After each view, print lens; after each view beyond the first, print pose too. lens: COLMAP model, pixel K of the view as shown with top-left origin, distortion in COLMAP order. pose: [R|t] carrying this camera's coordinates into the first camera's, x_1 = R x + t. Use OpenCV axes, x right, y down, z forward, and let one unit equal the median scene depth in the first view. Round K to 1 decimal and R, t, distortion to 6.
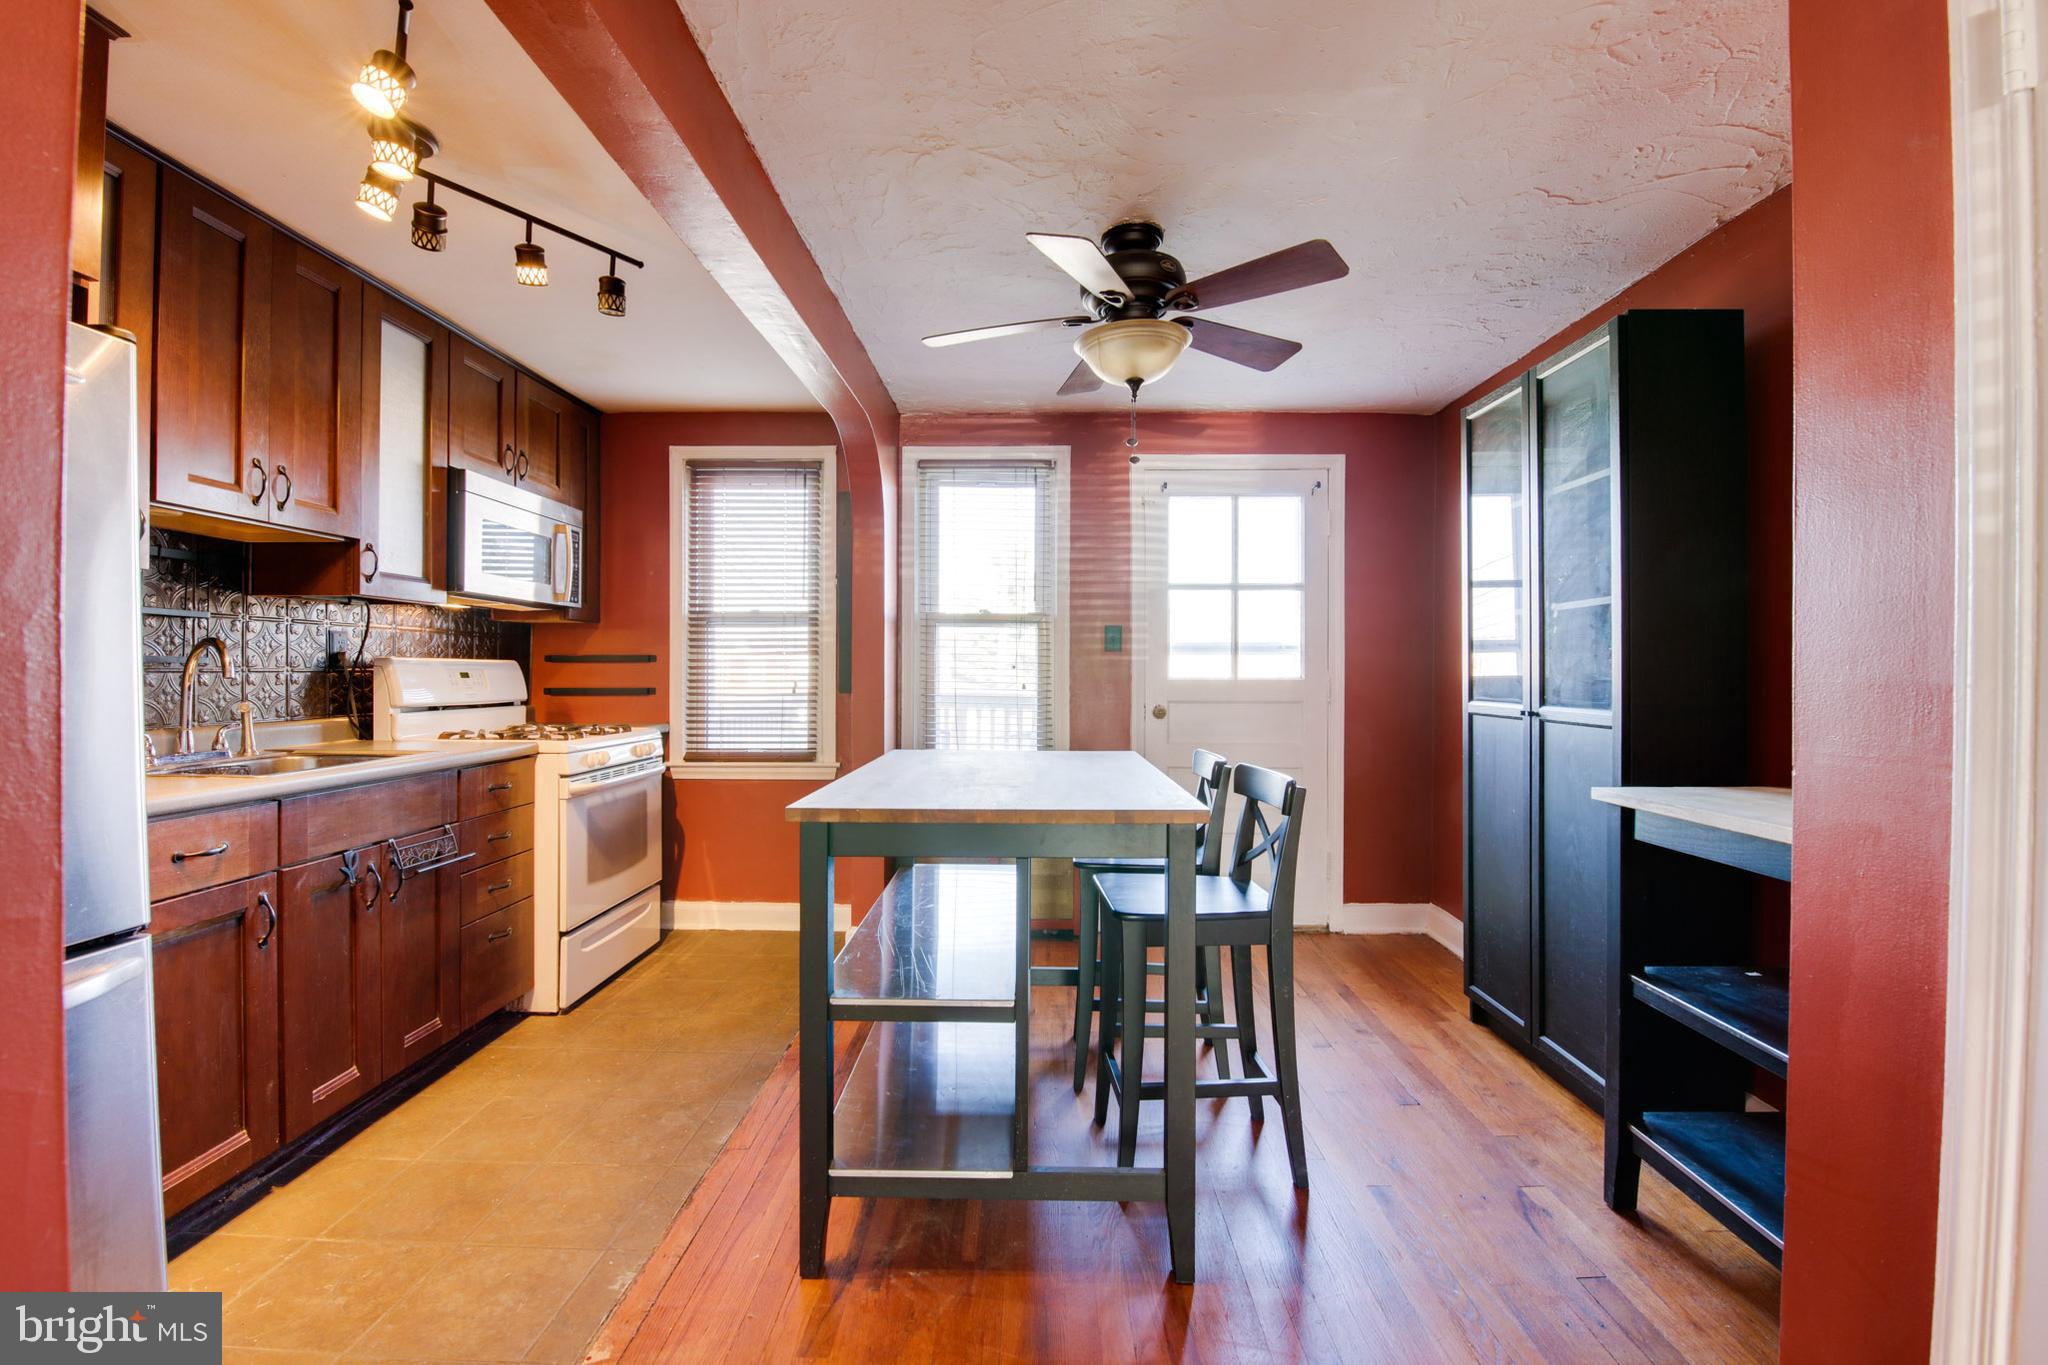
lens RADIAL K [[883.1, 0, 1043.4], [0, 883.1, 673.5], [0, 0, 1]] dist [-0.011074, -0.003722]
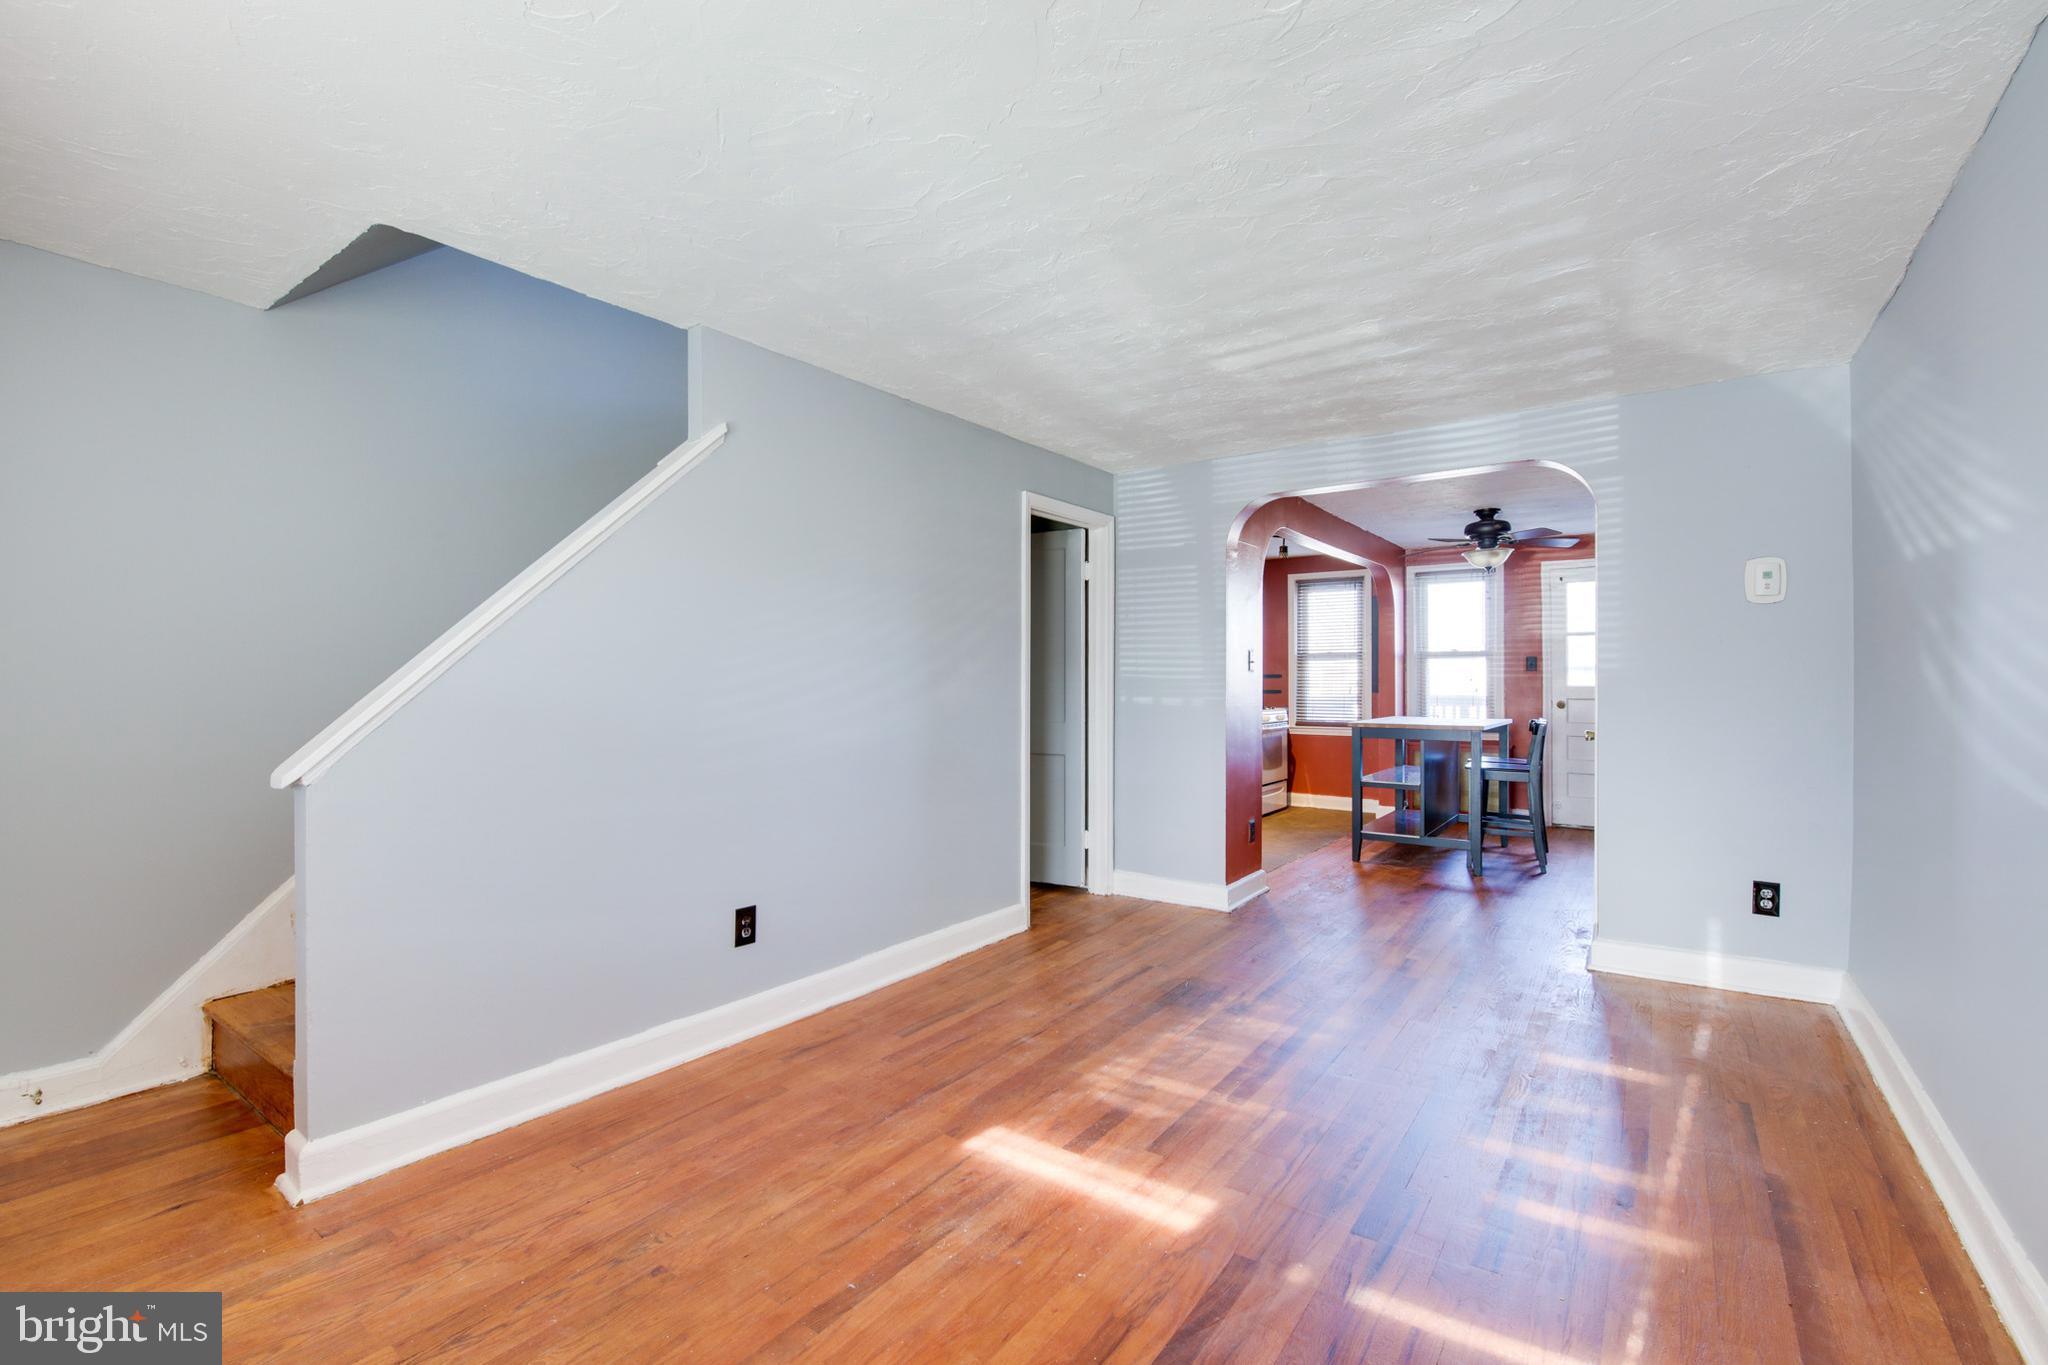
lens RADIAL K [[883.1, 0, 1016.4], [0, 883.1, 675.8], [0, 0, 1]] dist [-0.011074, -0.003722]
pose [[0.807230, -0.004766, -0.590218, 0.393739], [0.002640, 0.999987, -0.004465, -0.013832], [0.590231, 0.002046, 0.807232, -1.453289]]
